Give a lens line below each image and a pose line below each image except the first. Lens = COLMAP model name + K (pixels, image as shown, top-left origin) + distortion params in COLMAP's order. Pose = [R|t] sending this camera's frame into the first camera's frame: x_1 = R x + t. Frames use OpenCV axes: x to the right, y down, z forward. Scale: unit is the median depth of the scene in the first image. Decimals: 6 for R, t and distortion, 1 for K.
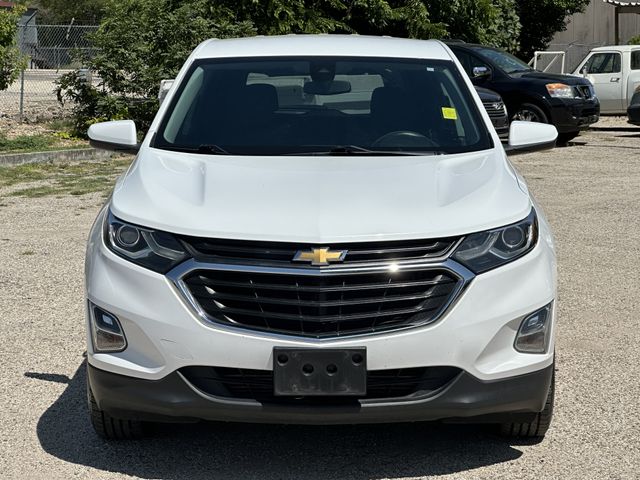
lens RADIAL K [[1571.6, 0, 320.0], [0, 1571.6, 240.0], [0, 0, 1]] dist [-0.049526, 1.114094]
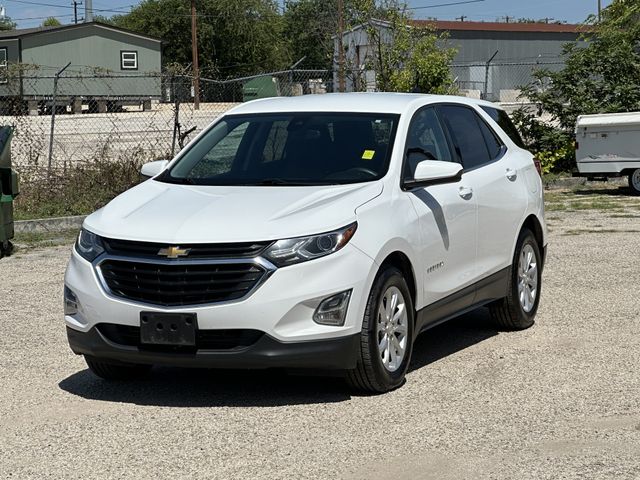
lens RADIAL K [[1746.7, 0, 320.0], [0, 1746.7, 240.0], [0, 0, 1]] dist [0.030279, 0.720576]
pose [[0.916953, 0.015853, -0.398680, 0.780391], [-0.025958, 0.999464, -0.019961, 0.028095], [0.398149, 0.028652, 0.916873, -0.465385]]
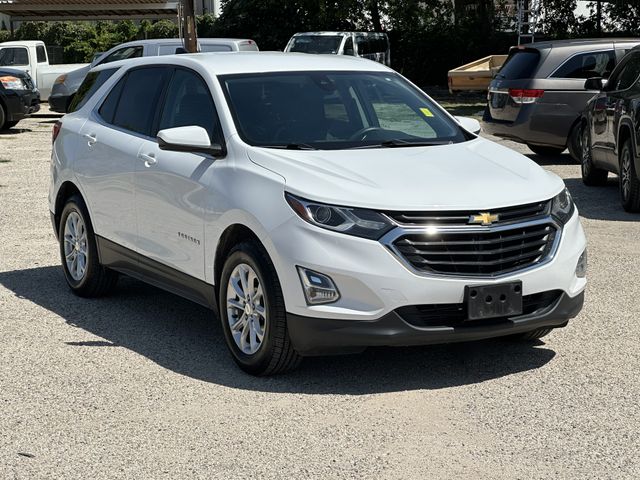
lens RADIAL K [[1441.0, 0, 320.0], [0, 1441.0, 240.0], [0, 0, 1]] dist [0.285582, 0.019276]
pose [[0.871082, -0.073626, 0.485587, -0.743261], [0.065141, 0.997284, 0.034356, -0.024010], [-0.486798, 0.001704, 0.873513, -0.052356]]
